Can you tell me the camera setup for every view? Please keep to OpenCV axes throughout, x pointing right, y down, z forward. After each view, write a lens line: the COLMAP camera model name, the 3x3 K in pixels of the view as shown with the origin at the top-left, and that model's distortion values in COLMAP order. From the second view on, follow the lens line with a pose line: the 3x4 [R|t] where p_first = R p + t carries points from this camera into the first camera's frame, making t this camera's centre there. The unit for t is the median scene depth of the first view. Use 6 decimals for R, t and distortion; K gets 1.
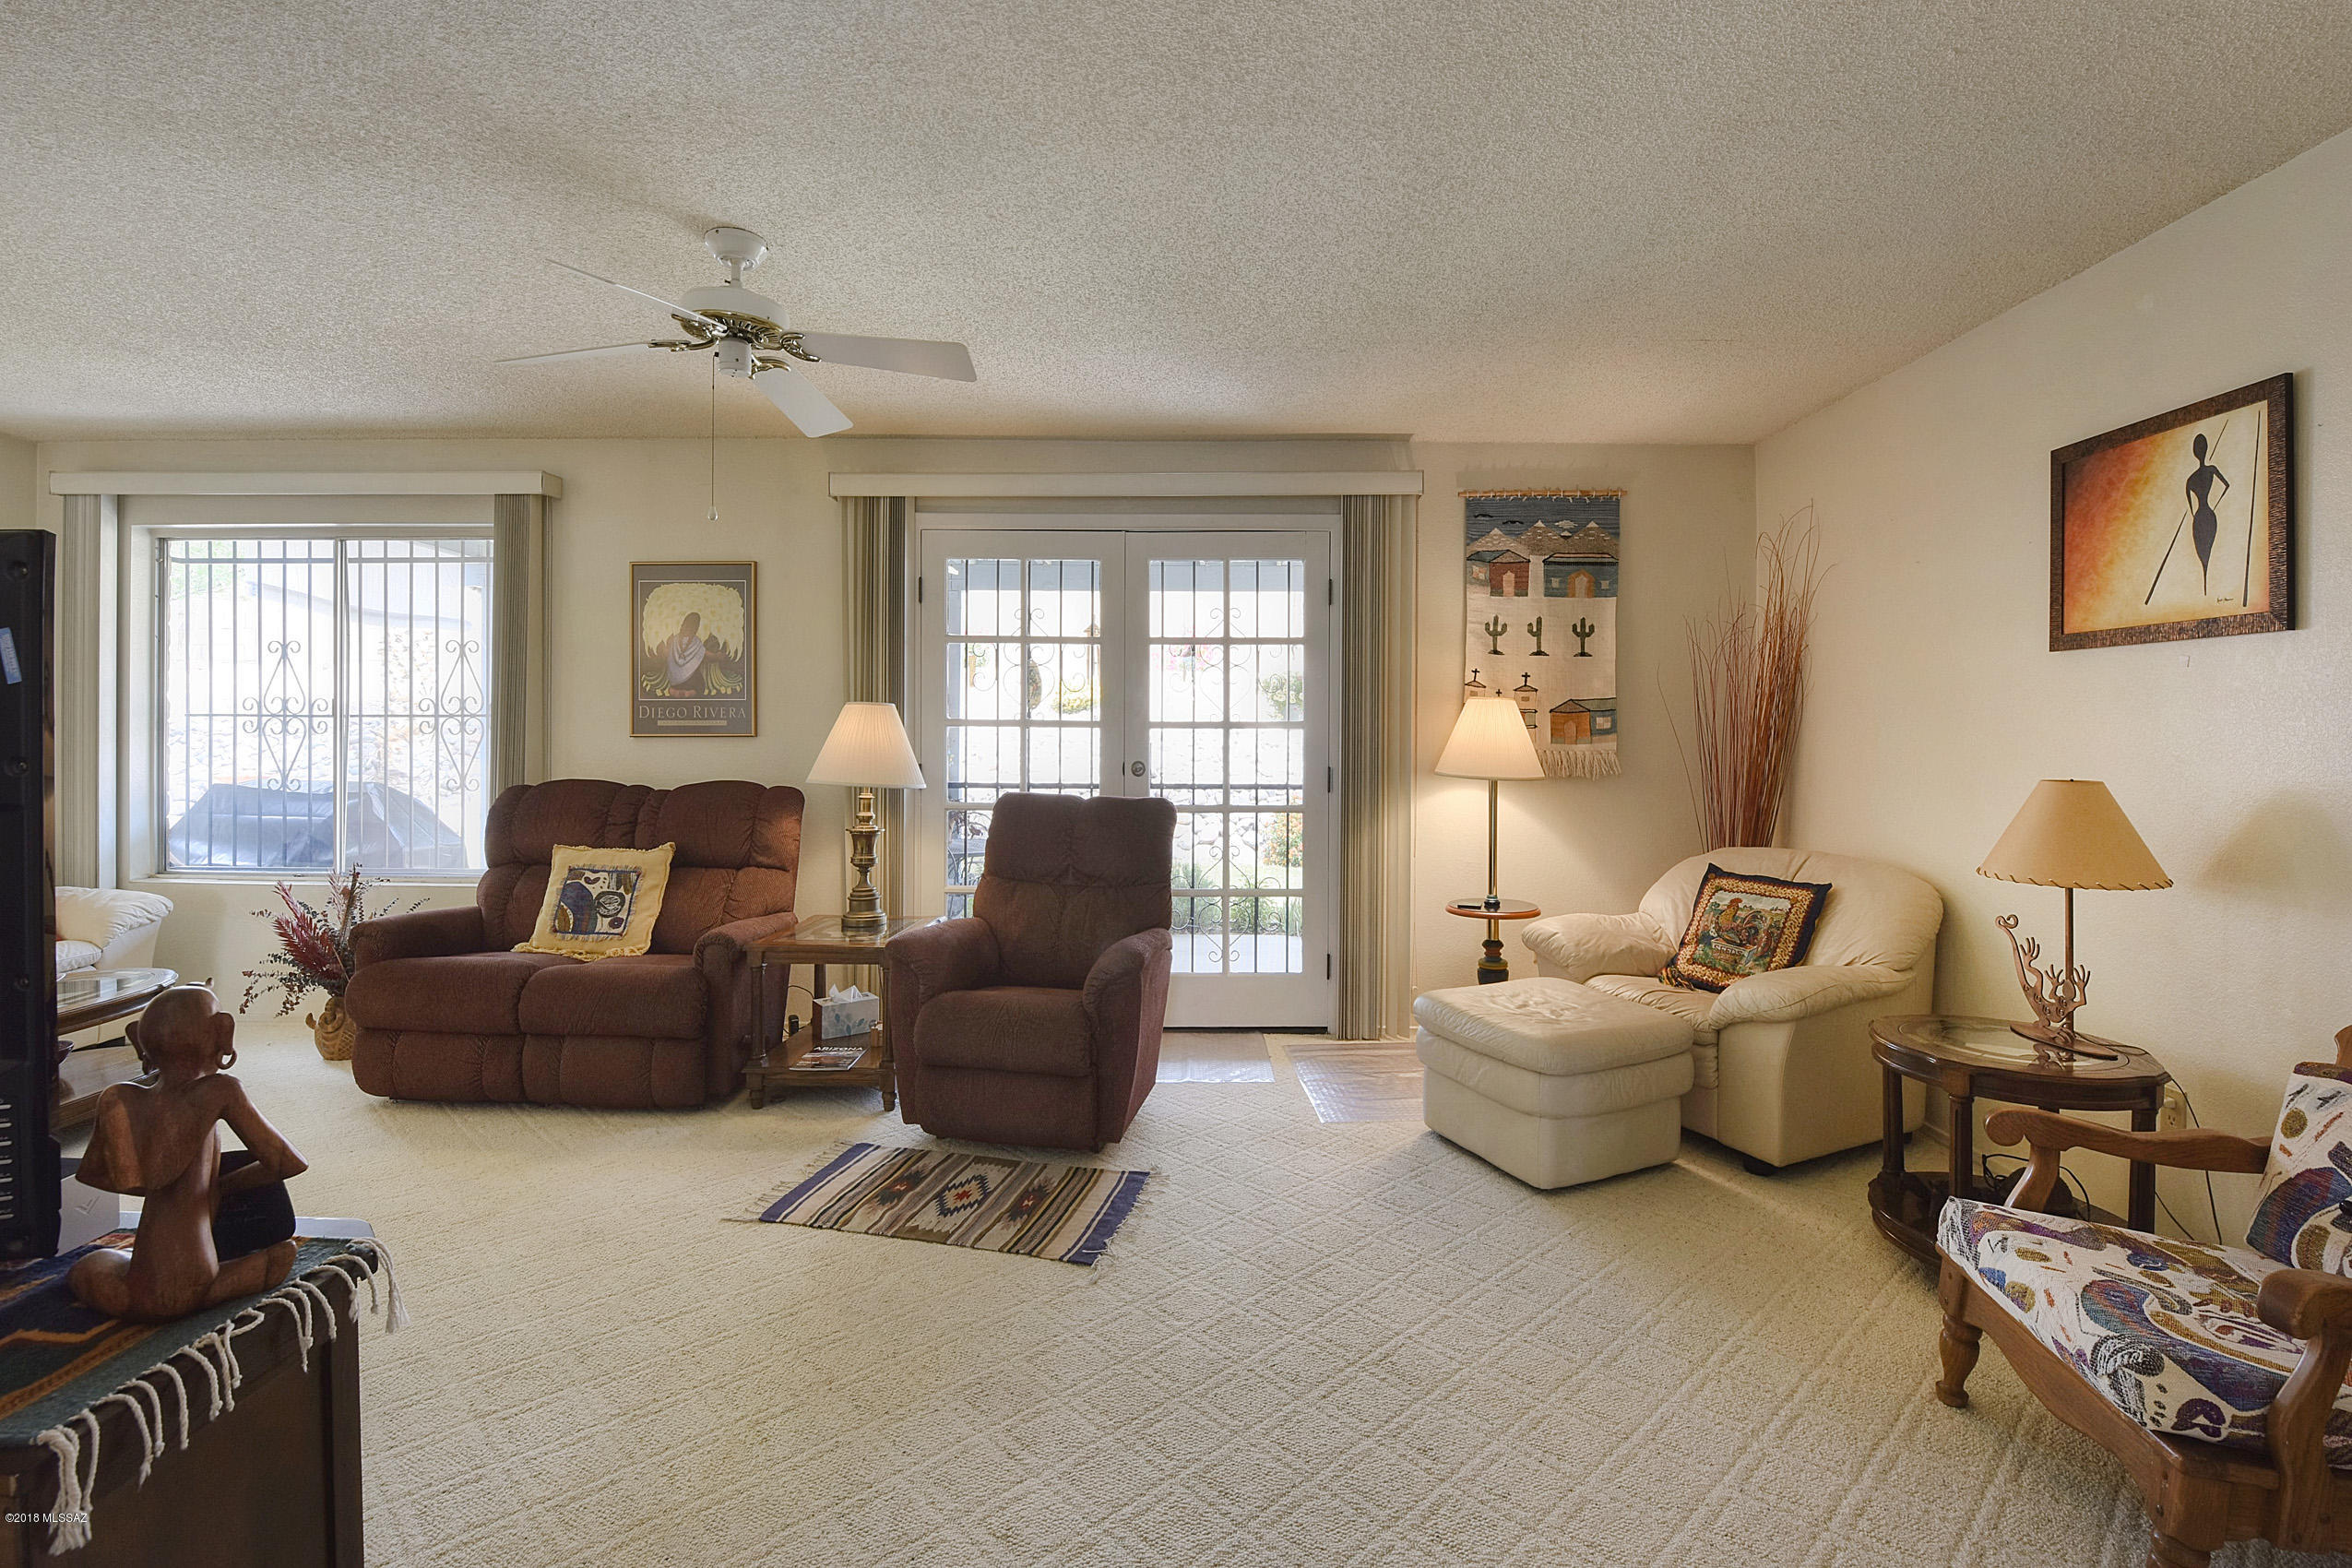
lens RADIAL K [[1069.5, 0, 1197.8], [0, 1069.5, 820.3], [0, 0, 1]] dist [0.000583, -0.003393]
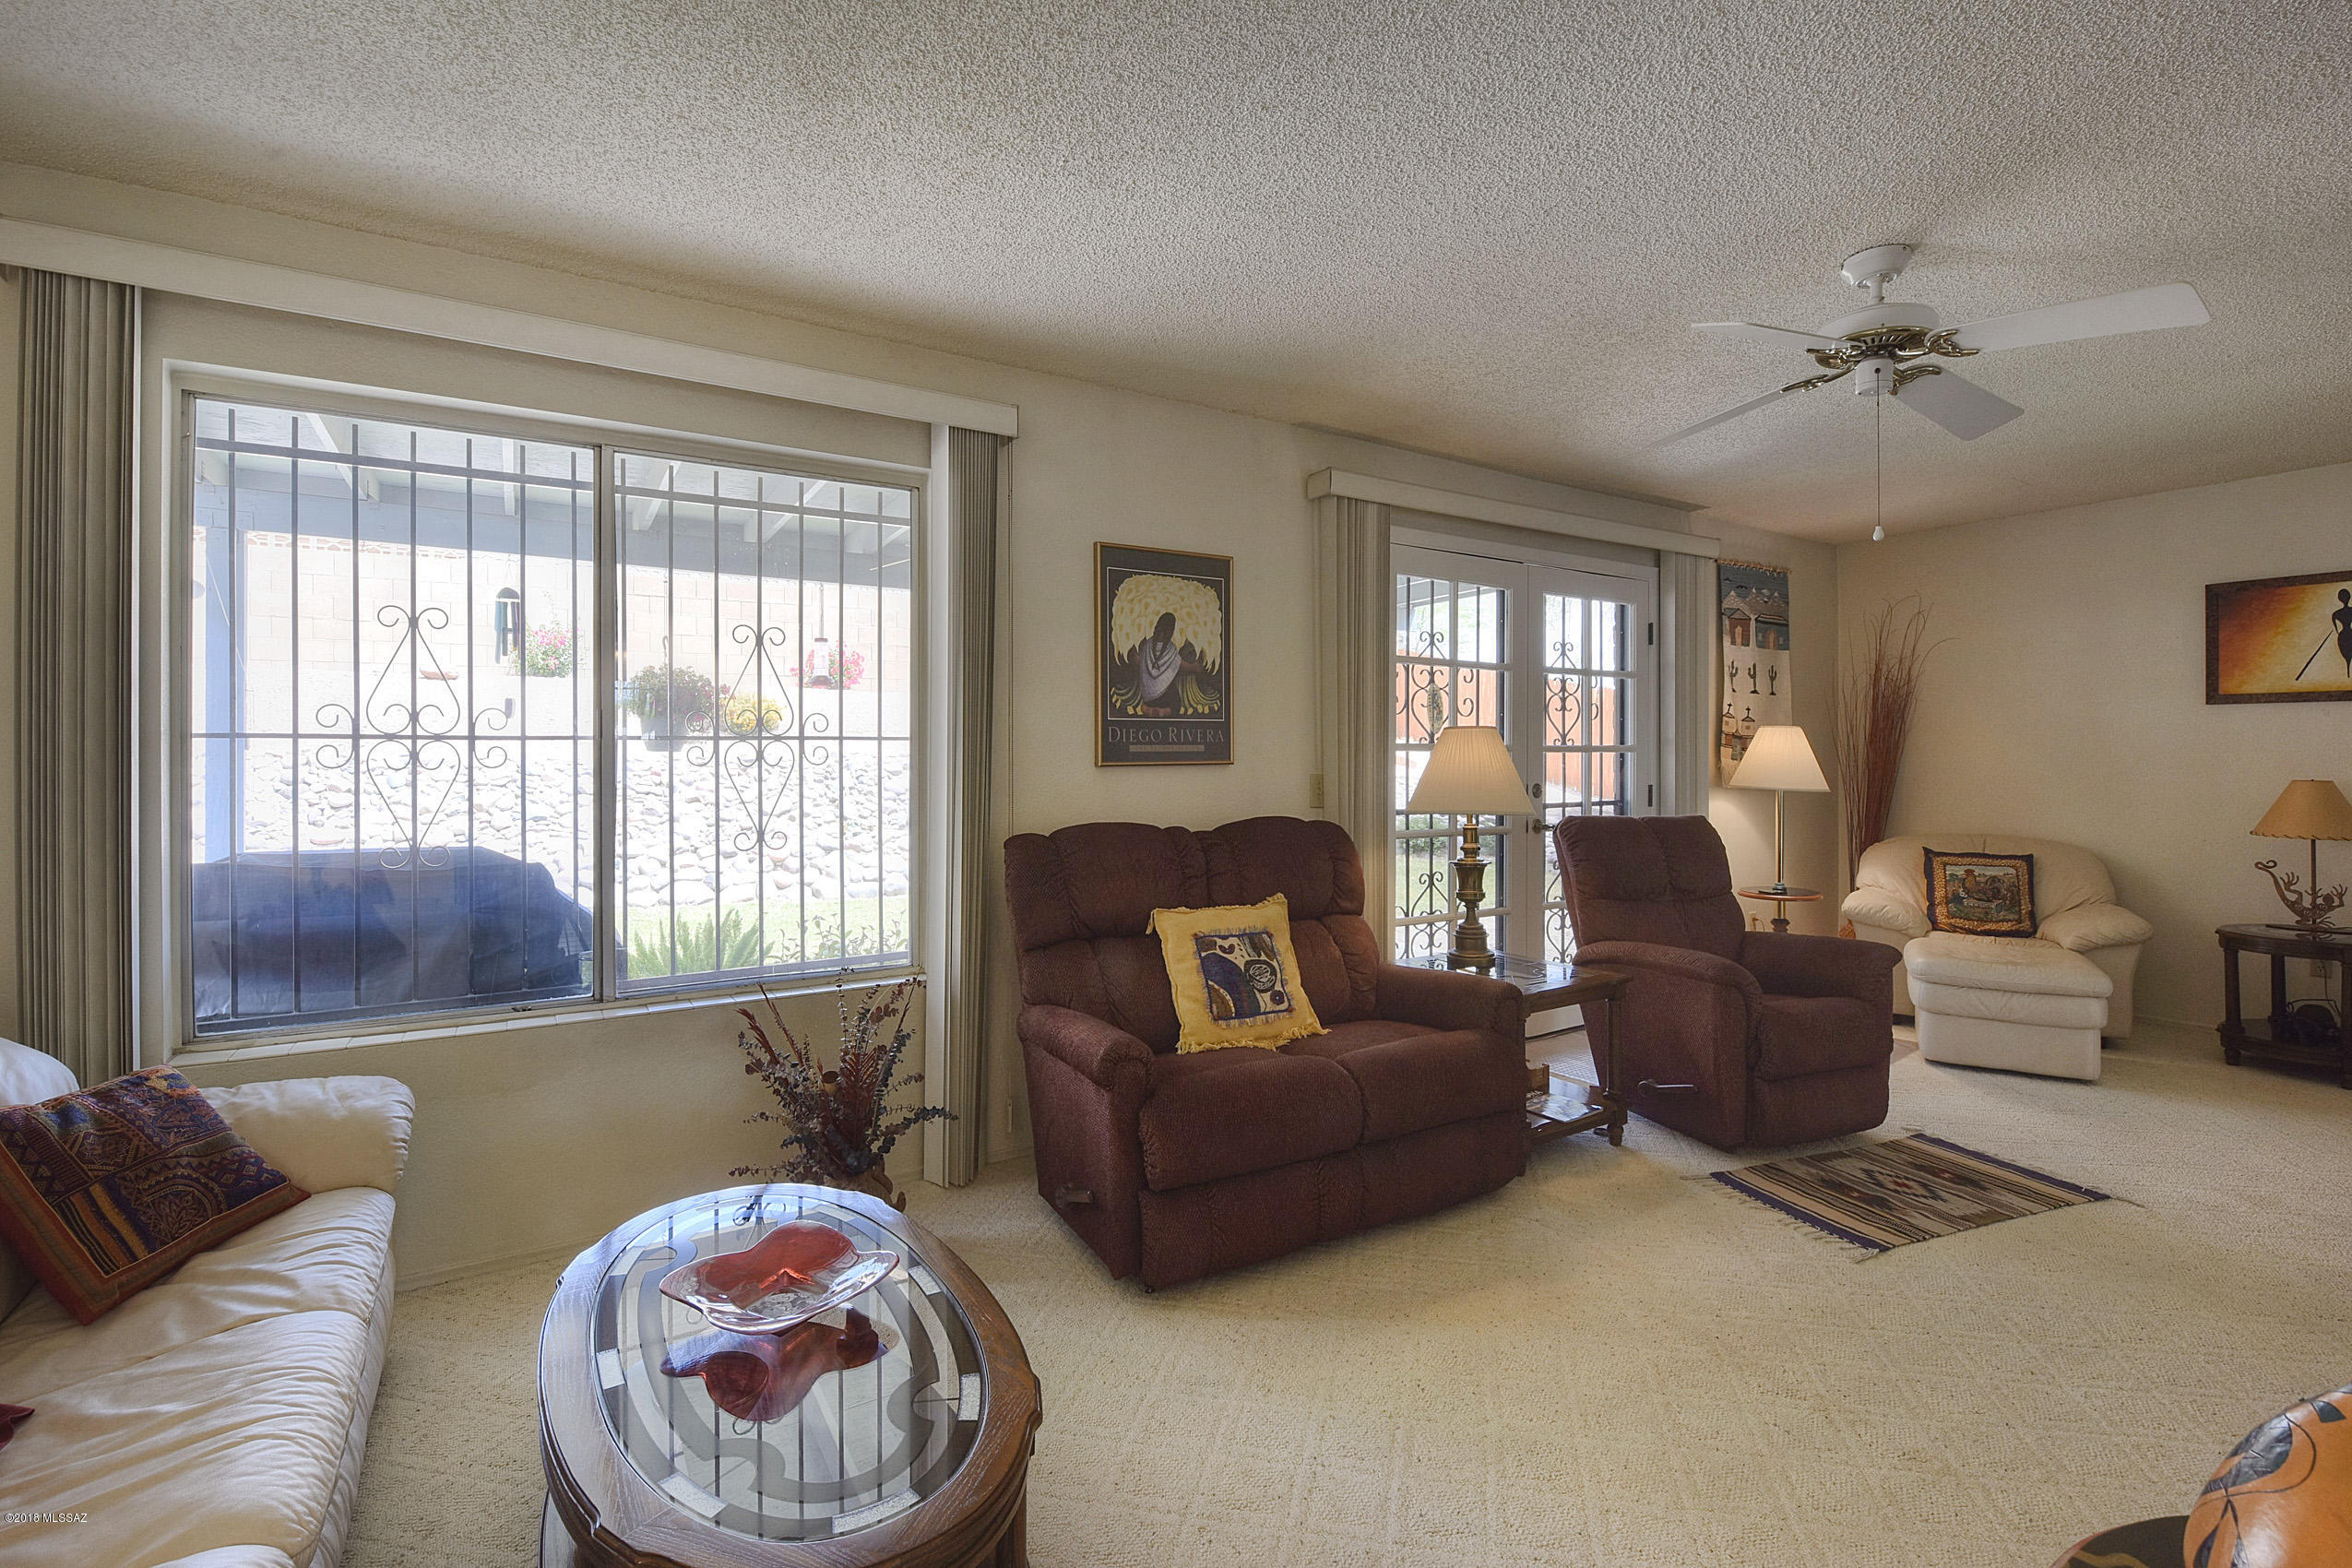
lens RADIAL K [[1069.5, 0, 1196.3], [0, 1069.5, 804.3], [0, 0, 1]] dist [0.000583, -0.003393]
pose [[0.826368, -0.032789, 0.562174, -0.933920], [0.051677, 0.998507, -0.017723, -0.033772], [-0.560754, 0.043697, 0.826829, 0.326825]]
